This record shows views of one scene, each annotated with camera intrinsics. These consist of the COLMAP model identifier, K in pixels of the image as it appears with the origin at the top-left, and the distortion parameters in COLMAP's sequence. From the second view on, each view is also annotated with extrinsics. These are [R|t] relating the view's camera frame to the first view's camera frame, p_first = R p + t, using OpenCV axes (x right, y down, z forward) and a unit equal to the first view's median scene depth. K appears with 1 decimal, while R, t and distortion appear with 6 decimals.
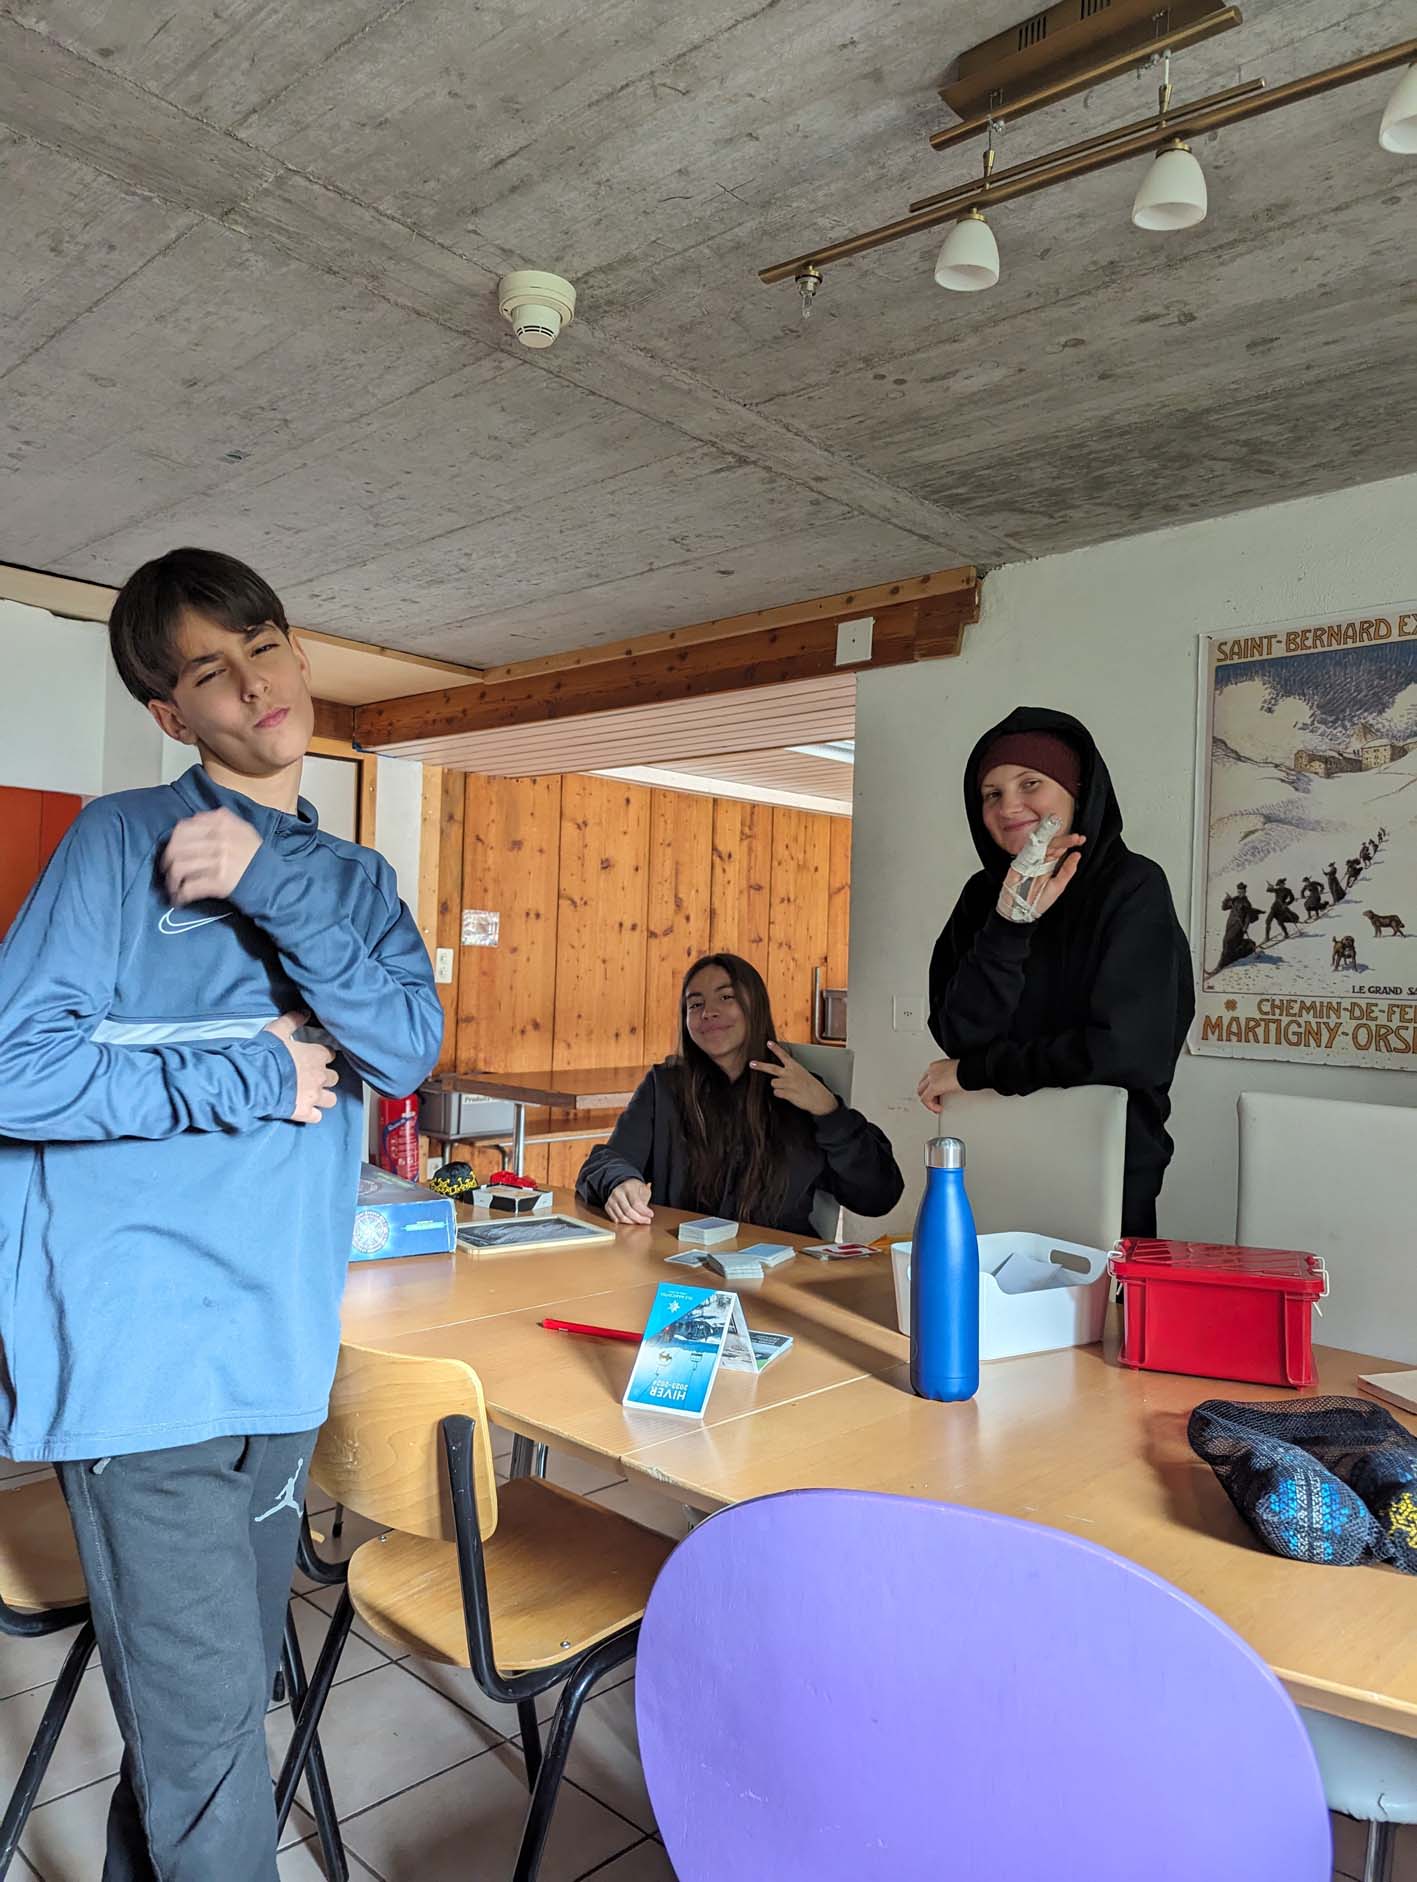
lens RADIAL K [[1327.7, 0, 714.4], [0, 1327.7, 939.1], [0, 0, 1]] dist [0.013572, -0.007368]
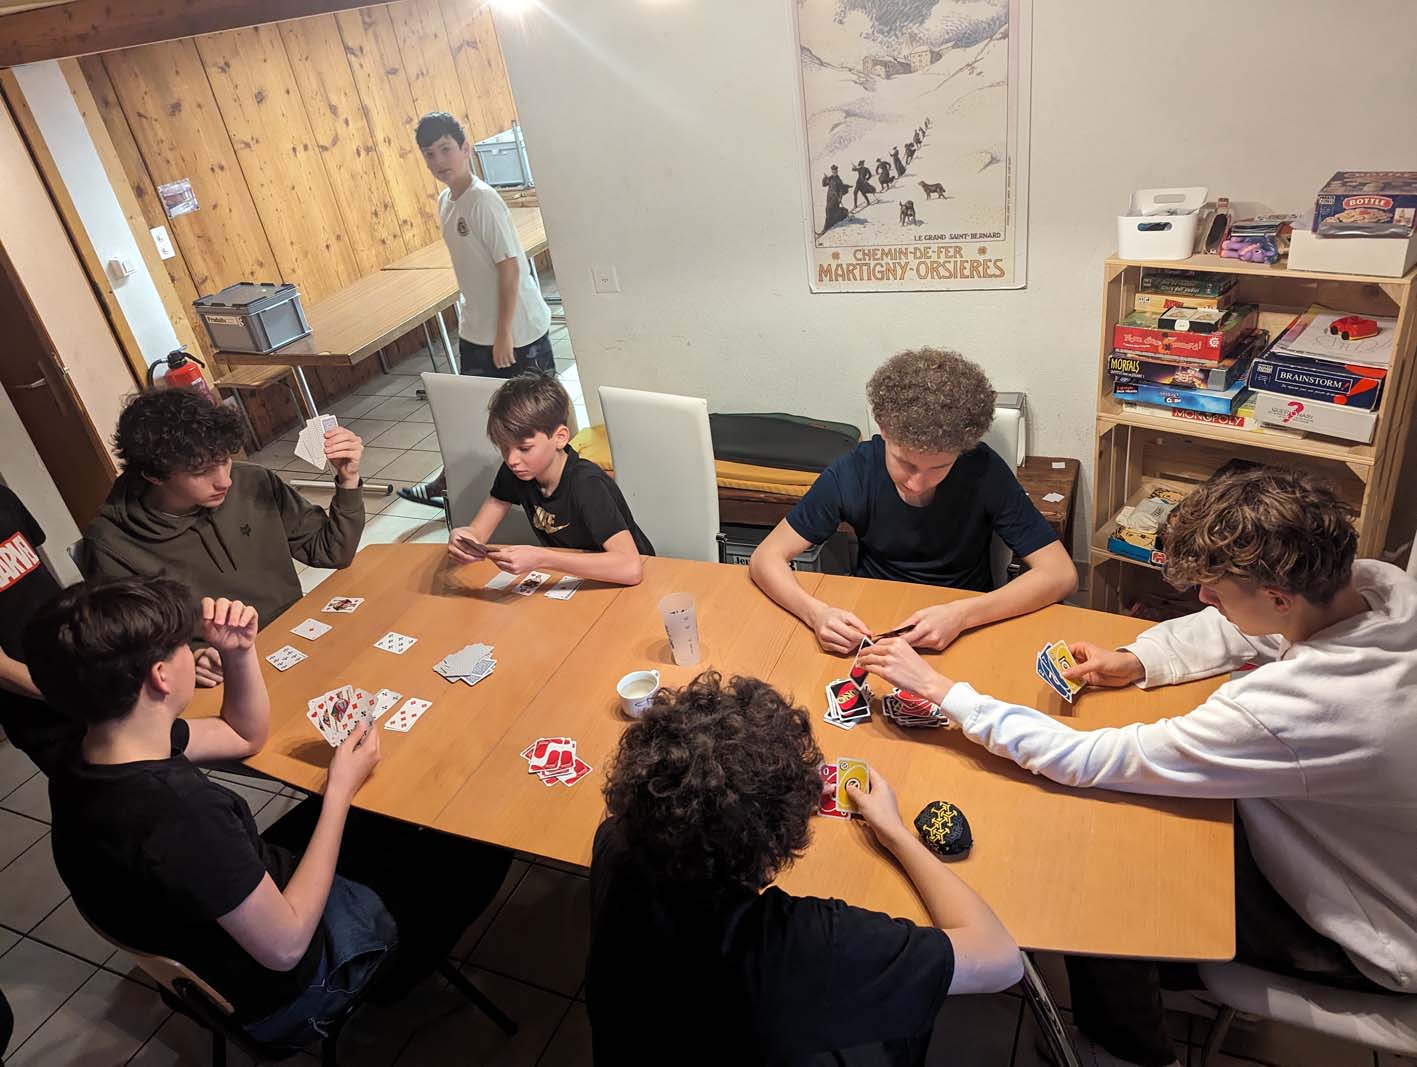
lens RADIAL K [[999.7, 0, 712.8], [0, 999.7, 539.7], [0, 0, 1]] dist [0.013572, -0.007368]
pose [[0.924952, -0.316058, 0.211119, -0.058147], [0.163400, 0.832162, 0.529912, -0.295246], [-0.343168, -0.455646, 0.821354, 0.025346]]
